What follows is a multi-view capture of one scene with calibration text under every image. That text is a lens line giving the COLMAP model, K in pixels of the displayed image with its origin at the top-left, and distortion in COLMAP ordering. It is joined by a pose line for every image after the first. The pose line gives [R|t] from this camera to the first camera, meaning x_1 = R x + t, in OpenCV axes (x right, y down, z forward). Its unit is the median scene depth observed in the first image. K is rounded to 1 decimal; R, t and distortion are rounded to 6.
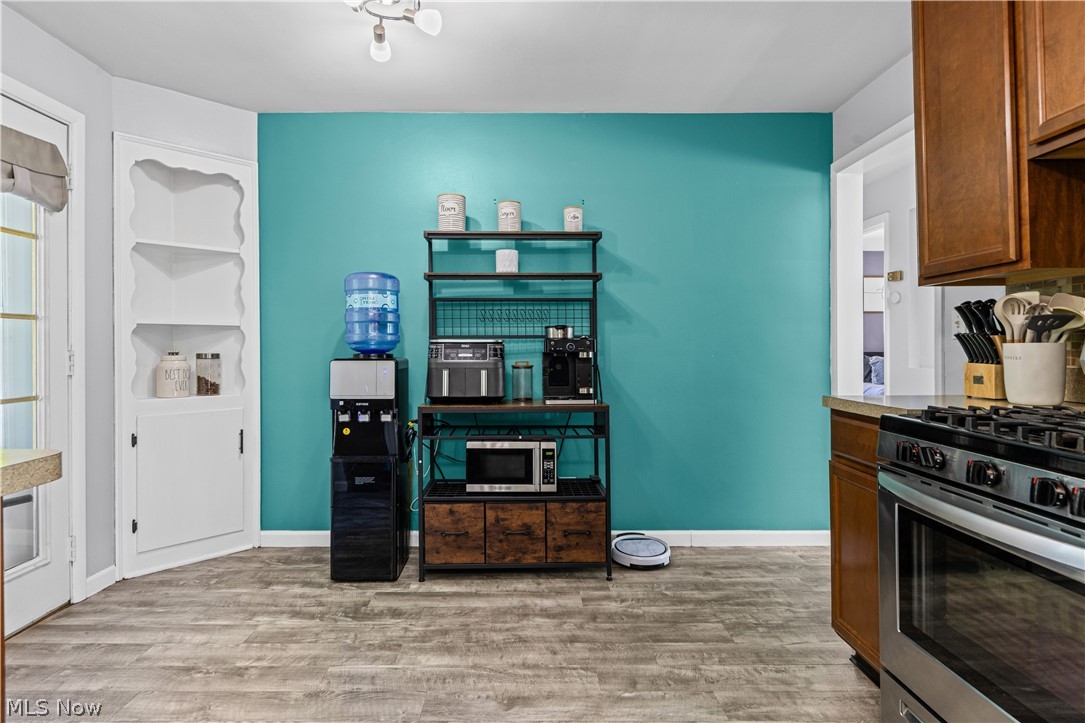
lens RADIAL K [[571.8, 0, 522.9], [0, 571.8, 346.0], [0, 0, 1]] dist [0.004144, -0.001214]
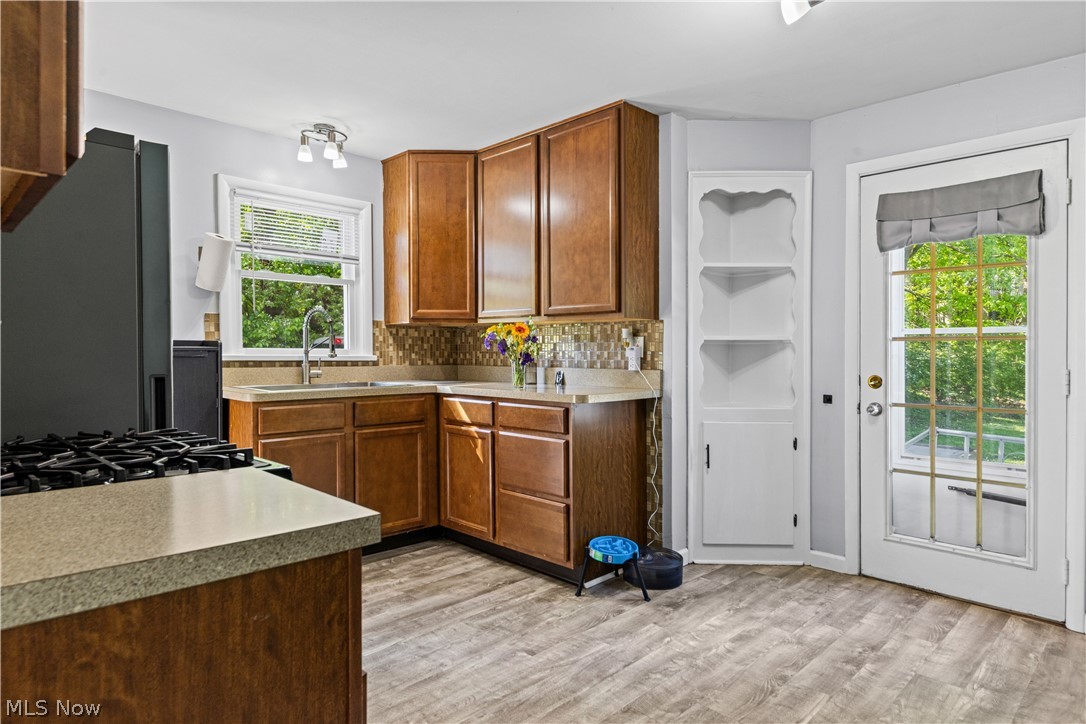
lens RADIAL K [[662.2, 0, 543.9], [0, 662.2, 344.6], [0, 0, 1]] dist [0.007177, -0.008955]
pose [[-0.707716, -0.009774, -0.706430, 0.596454], [-0.007170, 0.999952, -0.006652, -0.018675], [0.706461, 0.000358, -0.707752, 1.071025]]
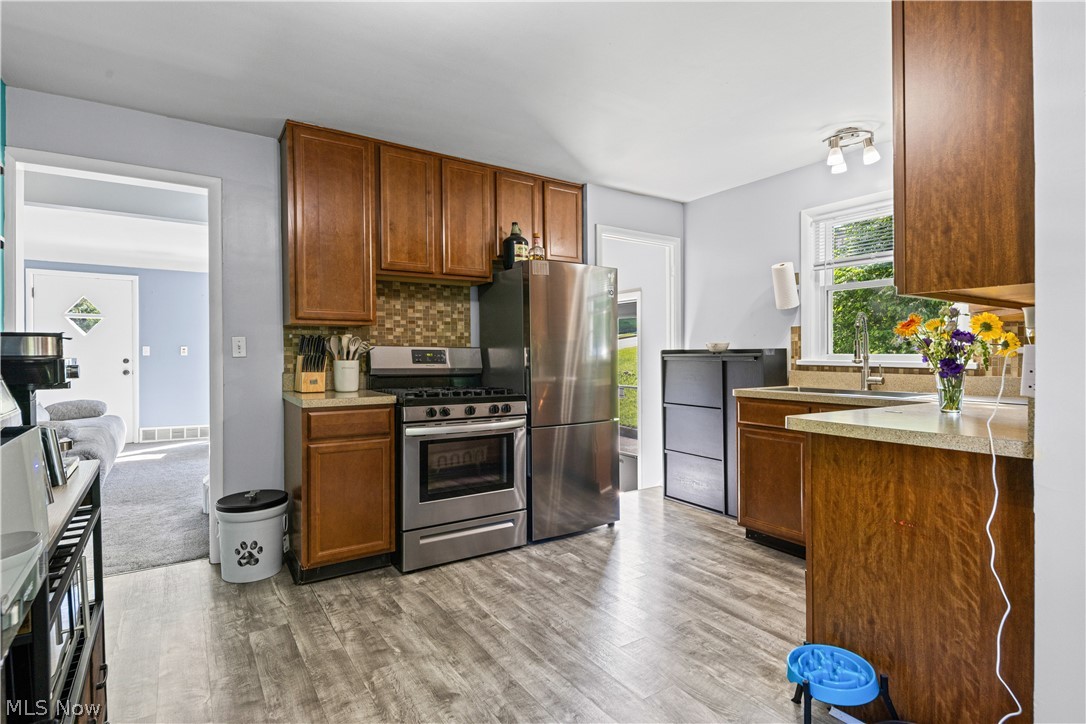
lens RADIAL K [[532.0, 0, 512.5], [0, 532.0, 351.8], [0, 0, 1]] dist [0.019520, -0.006802]
pose [[-0.504050, 0.004181, 0.863664, -0.639007], [0.001691, 0.999991, -0.003854, -0.018065], [-0.863673, -0.000482, -0.504053, 0.933223]]
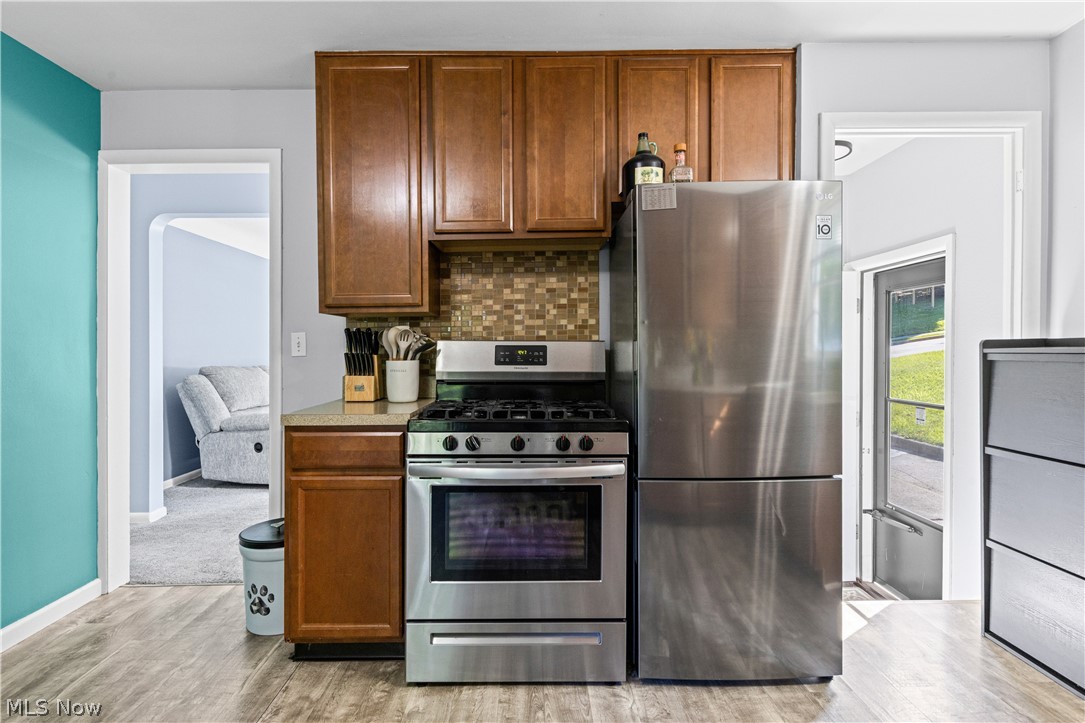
lens RADIAL K [[531.5, 0, 559.9], [0, 531.5, 347.6], [0, 0, 1]] dist [0.019520, -0.006802]
pose [[0.031840, 0.004048, 0.999485, -0.318568], [0.006690, 0.999969, -0.004263, -0.019769], [-0.999471, 0.006822, 0.031812, 0.372925]]
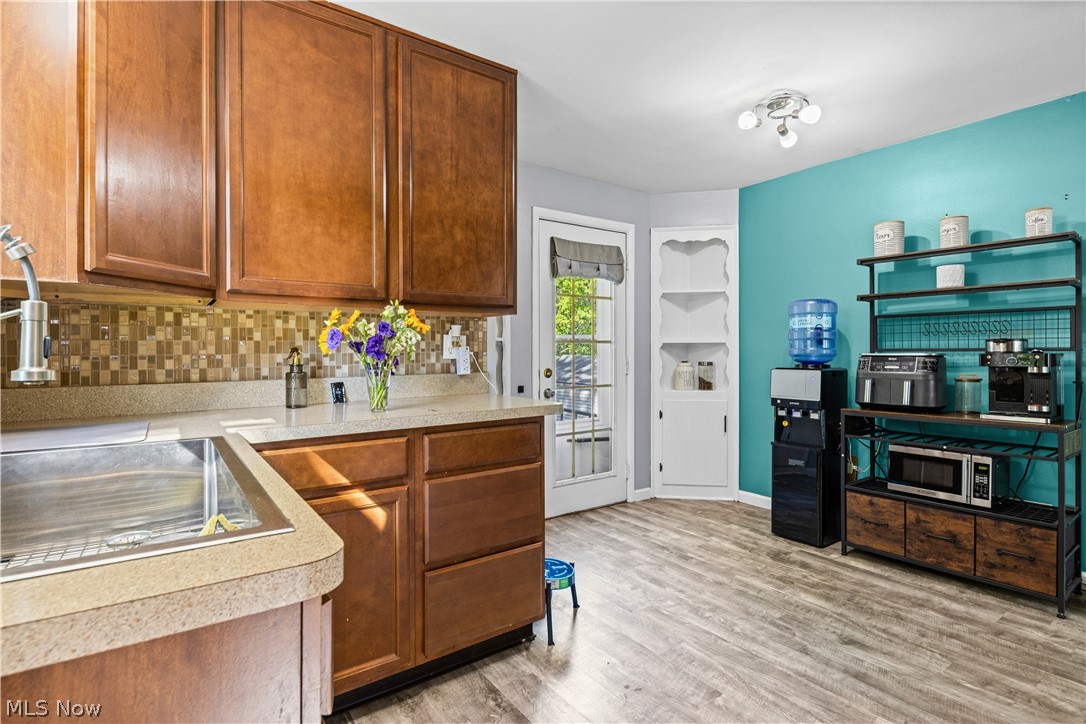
lens RADIAL K [[532.0, 0, 551.2], [0, 532.0, 342.9], [0, 0, 1]] dist [0.019520, -0.006802]
pose [[0.601976, -0.013518, -0.798400, 0.362270], [0.001039, 0.999869, -0.016146, -0.016214], [0.798514, 0.008890, 0.601911, -0.171342]]
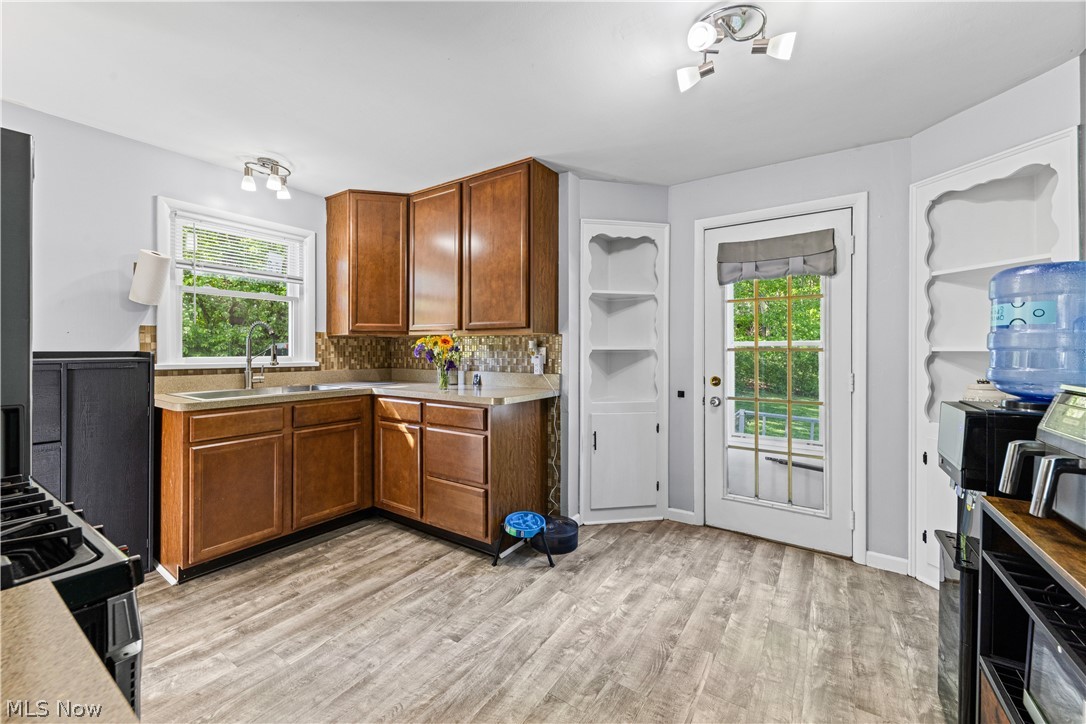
lens RADIAL K [[445.2, 0, 548.9], [0, 445.2, 340.3], [0, 0, 1]] dist [0.004250, -0.002040]
pose [[-0.551200, -0.020889, -0.834112, 0.453075], [-0.007510, 0.999770, -0.020075, -0.039941], [0.834339, -0.004801, -0.551230, 0.901295]]
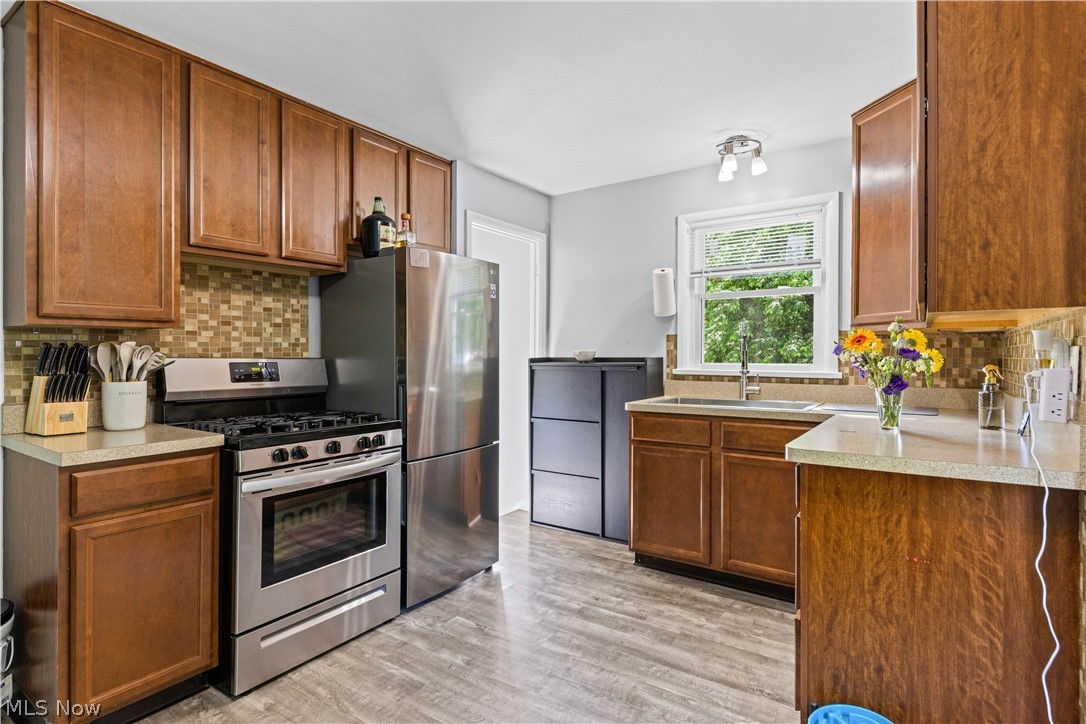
lens RADIAL K [[572.3, 0, 518.9], [0, 572.3, 345.2], [0, 0, 1]] dist [0.004144, -0.001214]
pose [[-0.796962, 0.012703, 0.603895, -0.390299], [0.005032, 0.999884, -0.014392, -0.040972], [-0.604008, -0.008431, -0.796934, 0.971672]]
